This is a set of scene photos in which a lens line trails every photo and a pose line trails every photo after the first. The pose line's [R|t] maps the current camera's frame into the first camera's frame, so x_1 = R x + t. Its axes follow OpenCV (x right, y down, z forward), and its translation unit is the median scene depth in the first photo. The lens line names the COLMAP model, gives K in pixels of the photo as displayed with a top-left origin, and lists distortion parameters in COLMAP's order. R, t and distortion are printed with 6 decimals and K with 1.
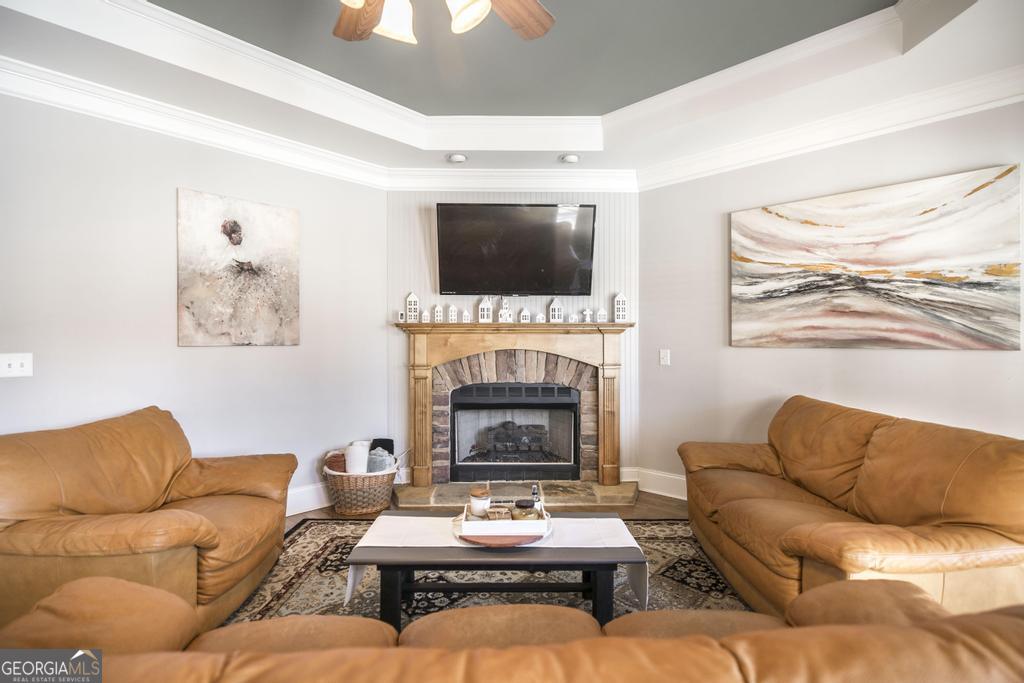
lens RADIAL K [[483.6, 0, 512.1], [0, 483.6, 335.2], [0, 0, 1]] dist [-0.007518, 0.000499]
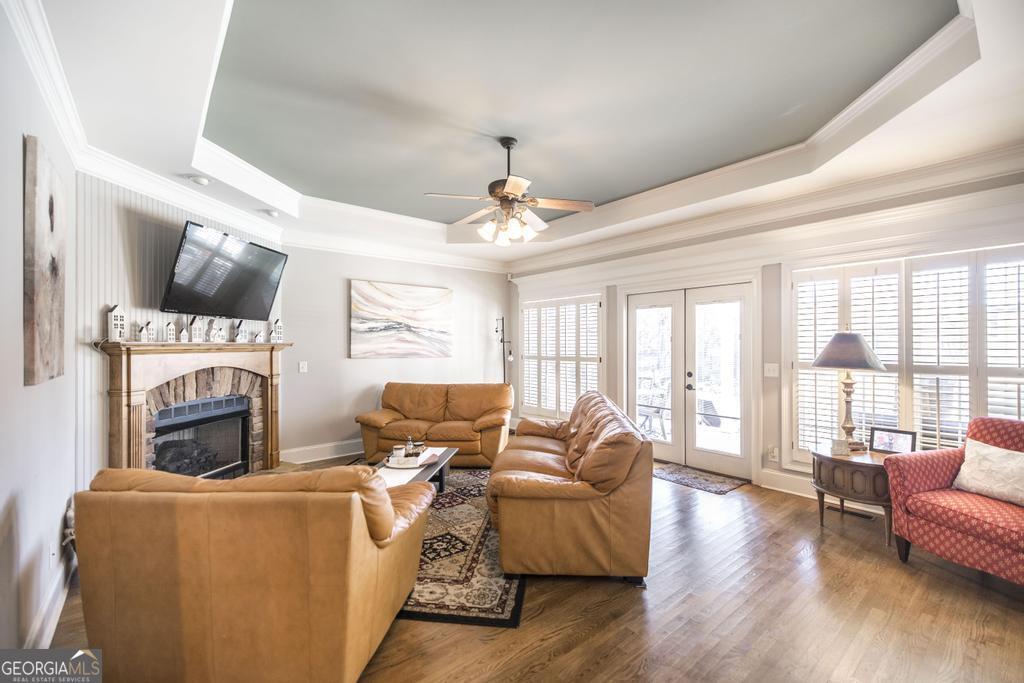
lens RADIAL K [[432.1, 0, 514.4], [0, 432.1, 343.2], [0, 0, 1]] dist [-0.002764, 0.000112]
pose [[0.103822, 0.002201, 0.994593, -0.938838], [-0.012416, 0.999923, -0.000917, -0.033097], [-0.994518, -0.012253, 0.103841, 0.252573]]
